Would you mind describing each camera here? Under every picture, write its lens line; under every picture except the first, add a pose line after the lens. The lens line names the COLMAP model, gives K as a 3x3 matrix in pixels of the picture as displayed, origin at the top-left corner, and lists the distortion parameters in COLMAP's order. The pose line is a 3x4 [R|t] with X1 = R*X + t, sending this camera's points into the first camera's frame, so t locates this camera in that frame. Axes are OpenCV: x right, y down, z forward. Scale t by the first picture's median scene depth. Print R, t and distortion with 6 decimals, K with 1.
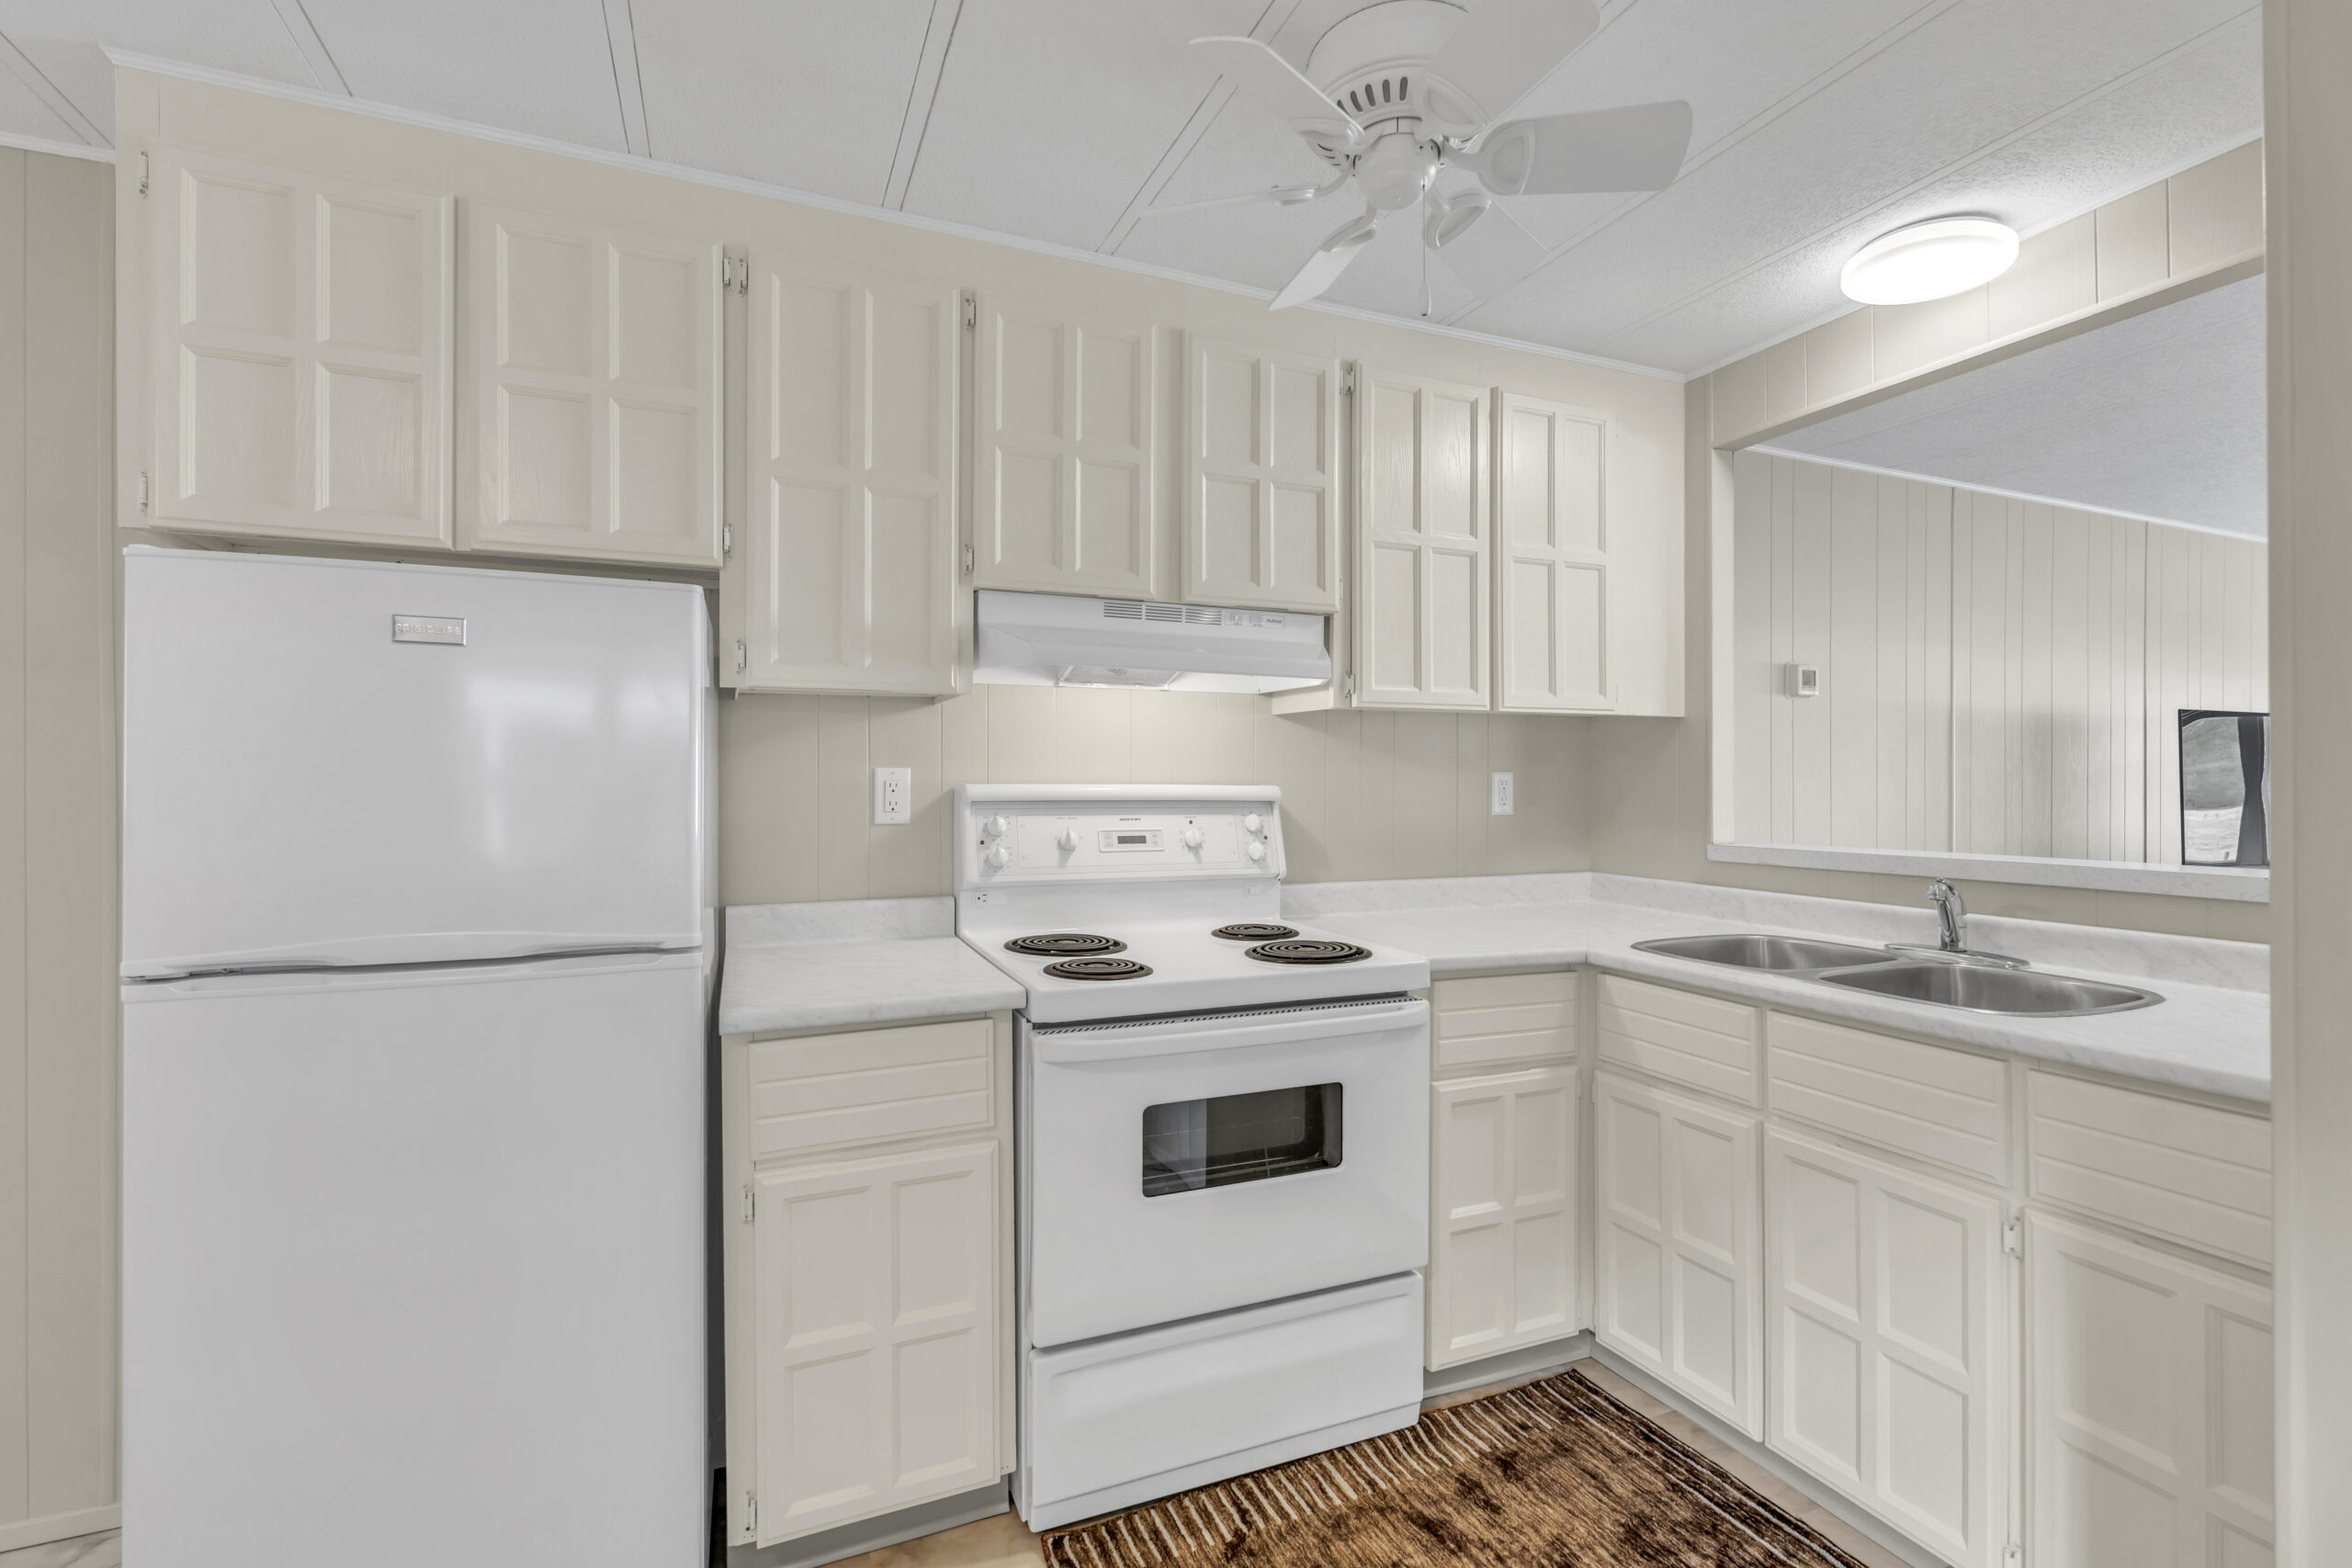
lens RADIAL K [[1046.9, 0, 1186.0], [0, 1046.9, 779.2], [0, 0, 1]] dist [-0.003159, -0.000279]
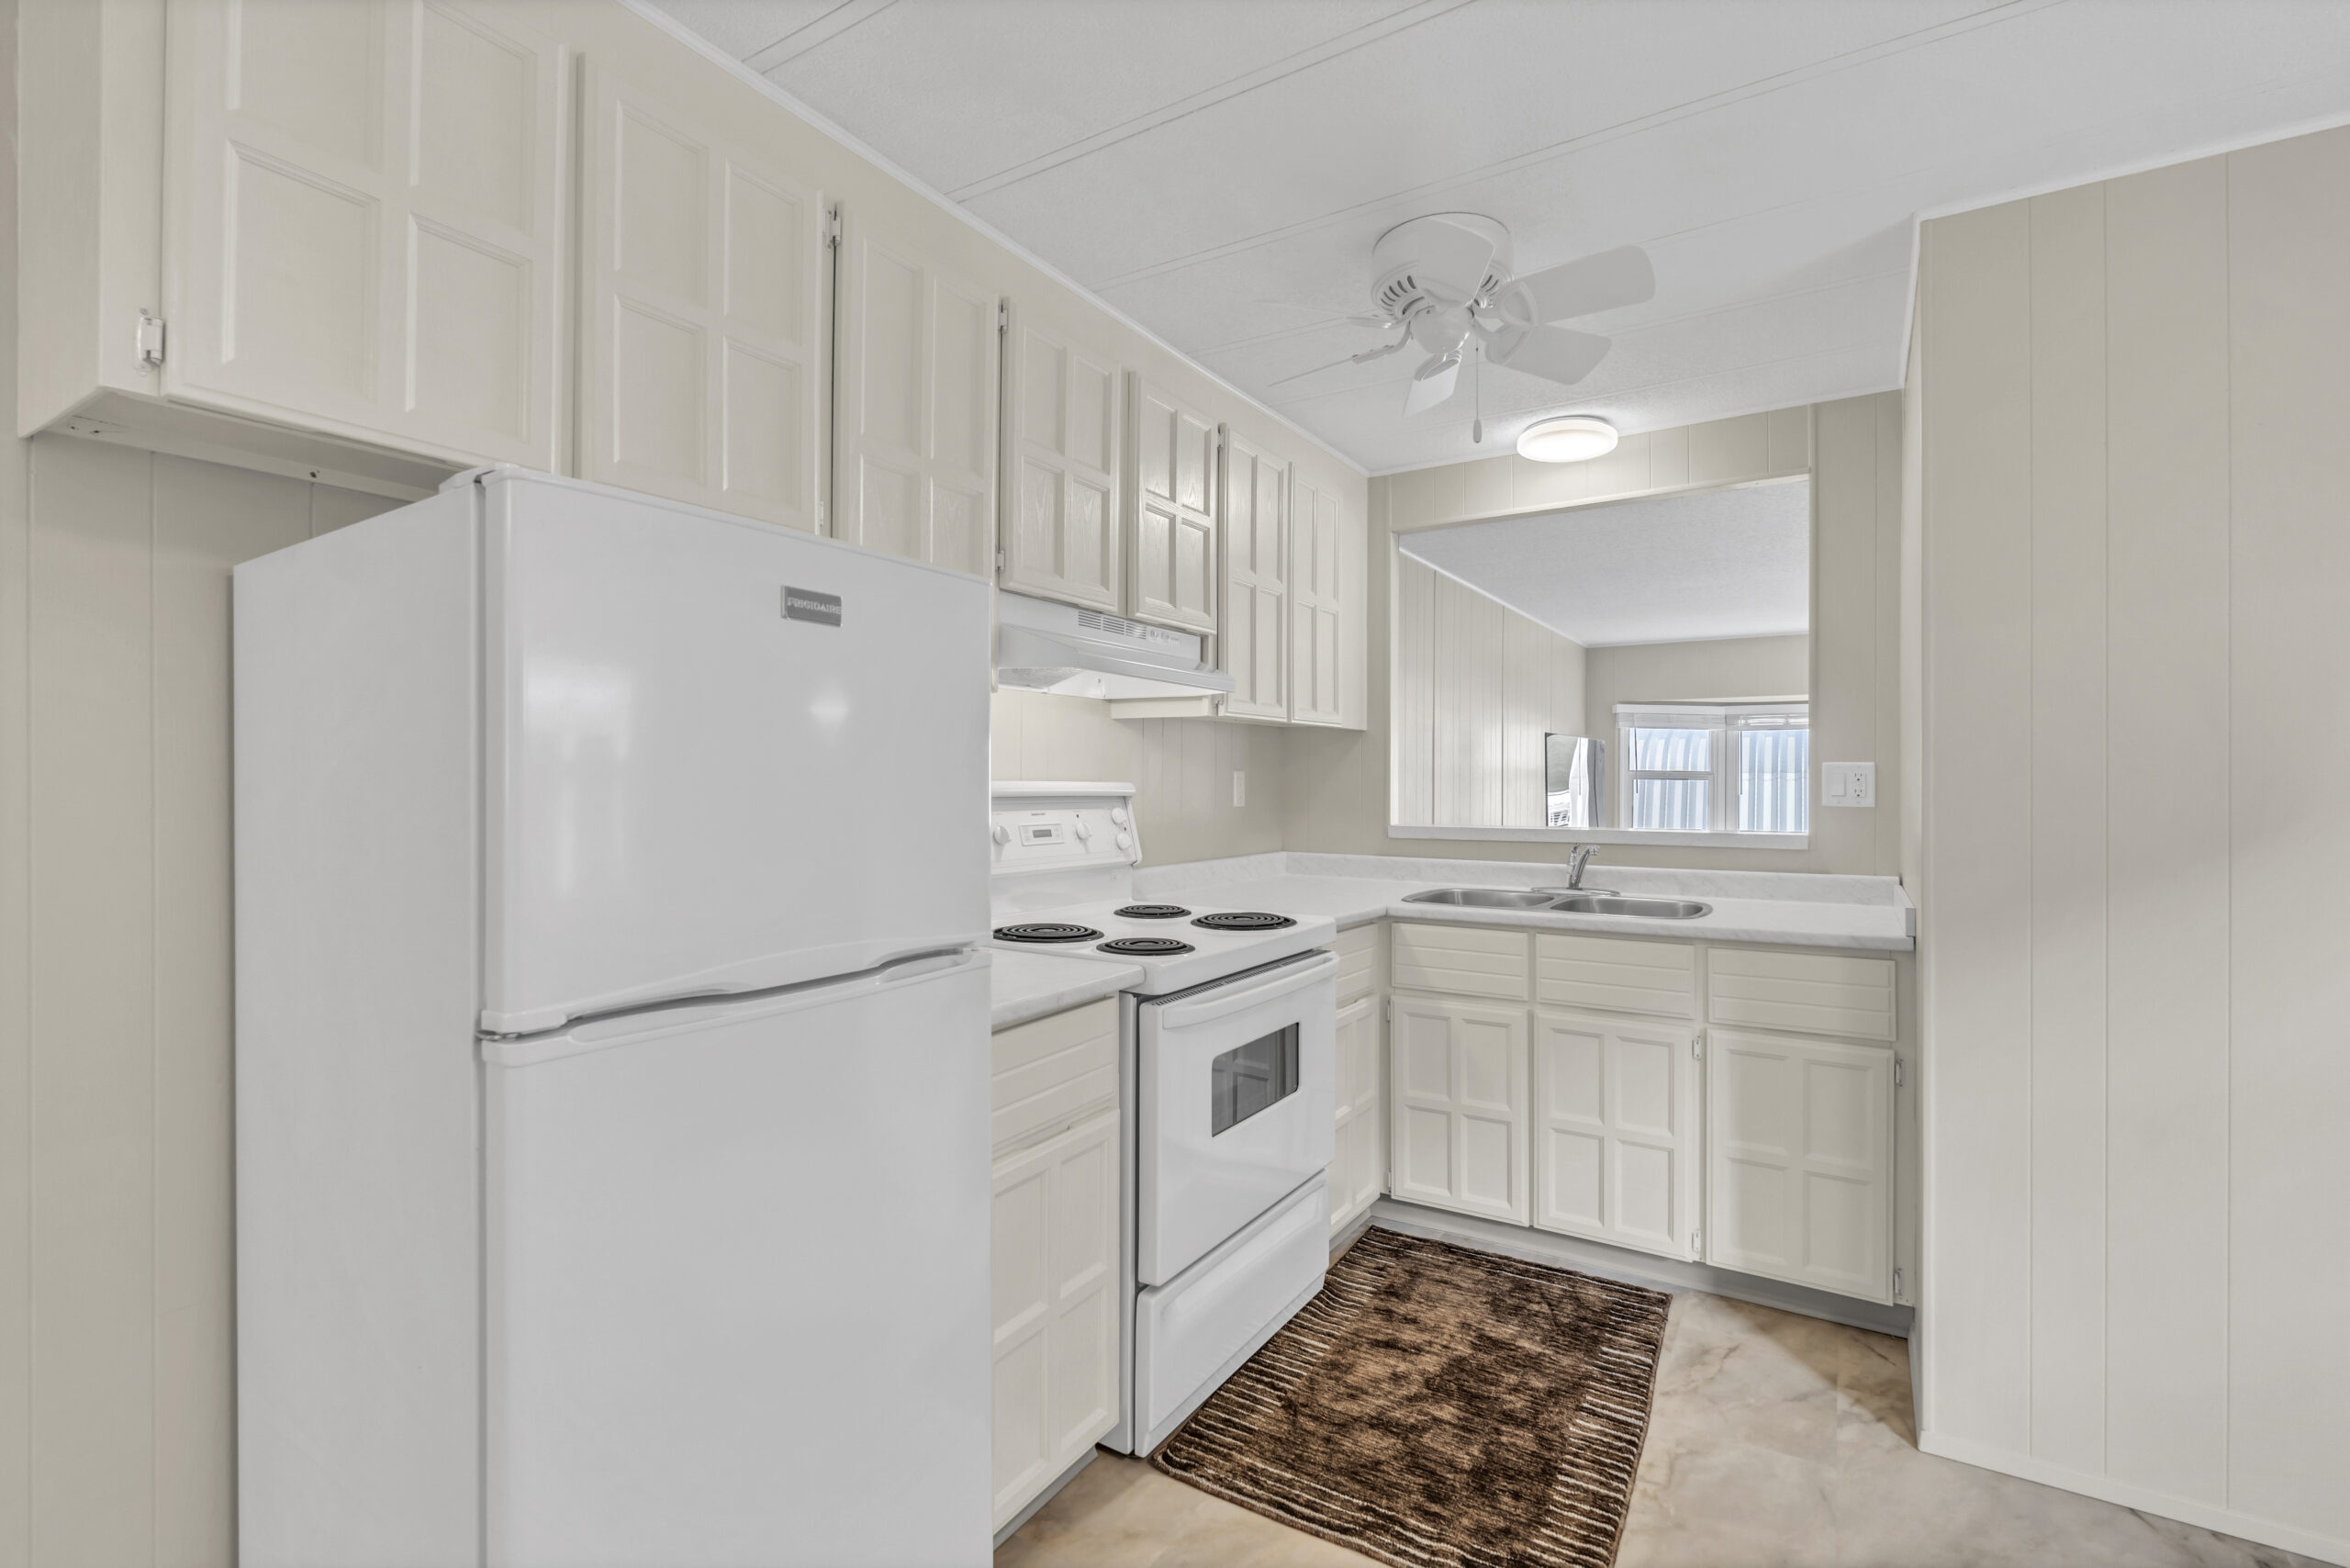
lens RADIAL K [[1046.2, 0, 1189.0], [0, 1046.2, 779.3], [0, 0, 1]] dist [-0.003159, -0.000279]
pose [[0.821892, 0.001094, 0.569642, -0.619423], [-0.002783, 0.999994, 0.002094, 0.000418], [-0.569637, -0.003306, 0.821890, 0.055557]]
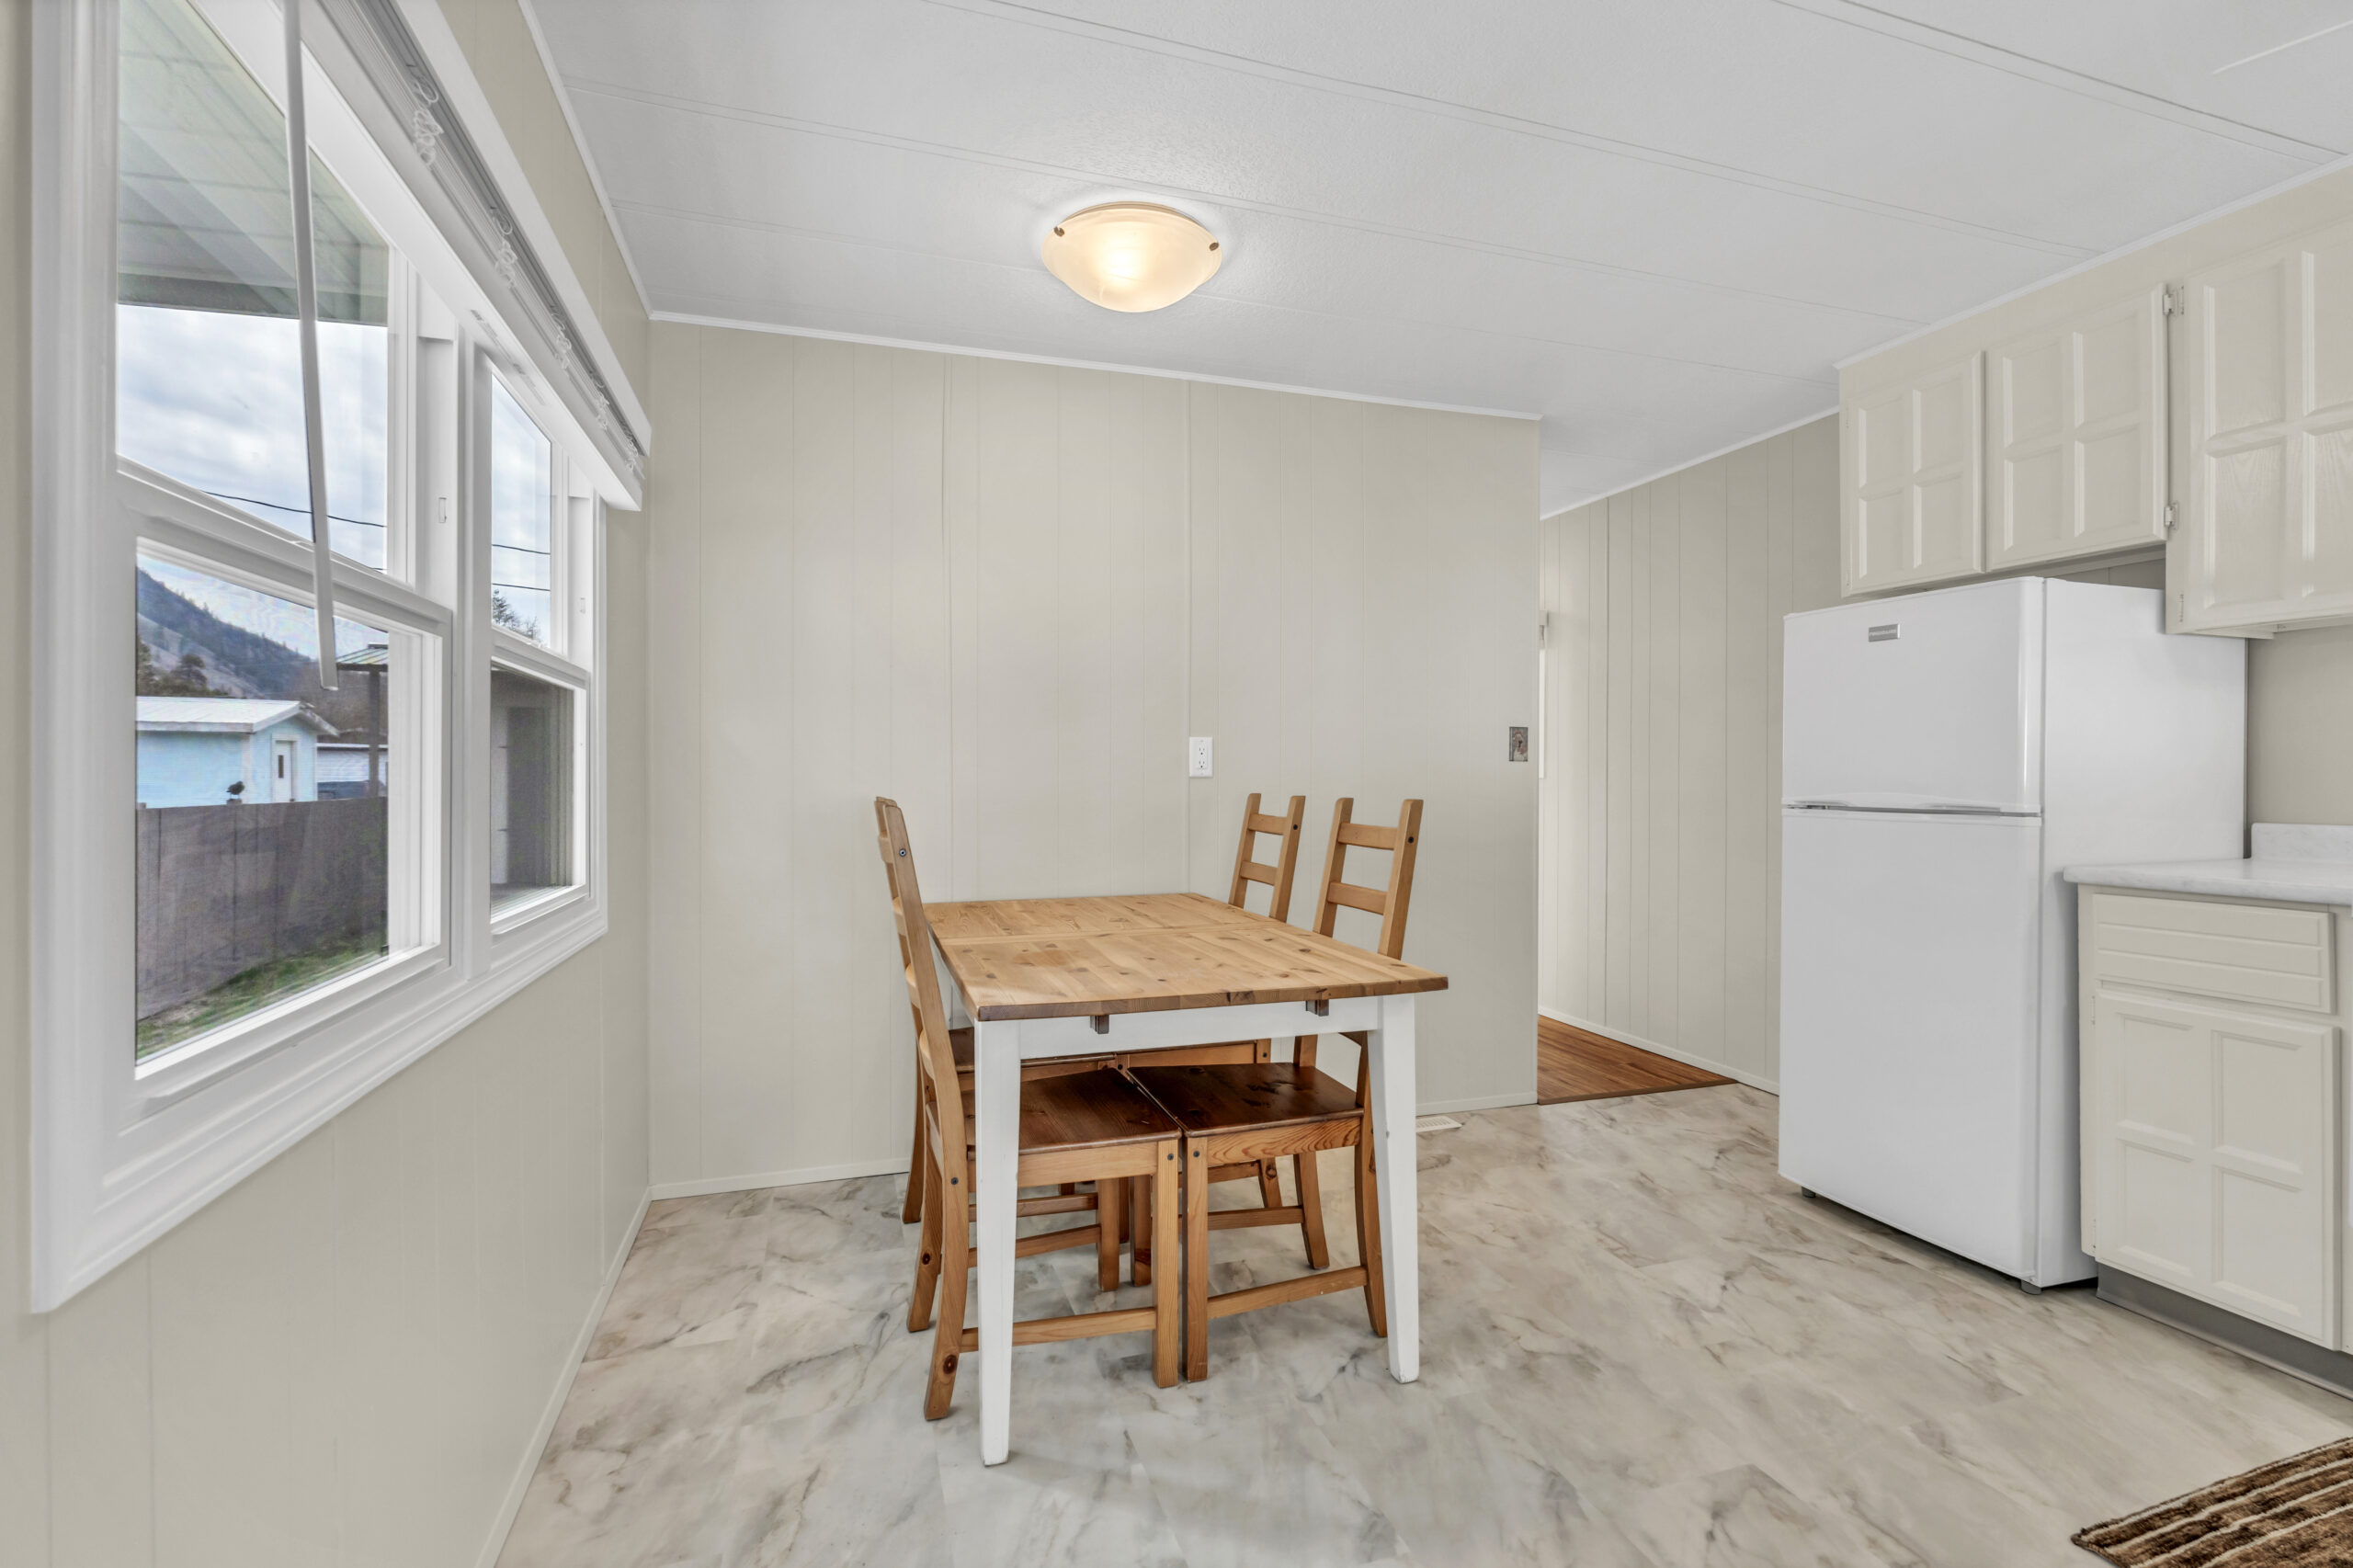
lens RADIAL K [[1047.5, 0, 1195.4], [0, 1047.5, 780.4], [0, 0, 1]] dist [-0.003159, -0.000279]
pose [[-0.079017, 0.007427, -0.996846, 0.811764], [-0.002397, 0.999968, 0.007640, 0.072879], [0.996870, 0.002993, -0.078997, -0.061041]]
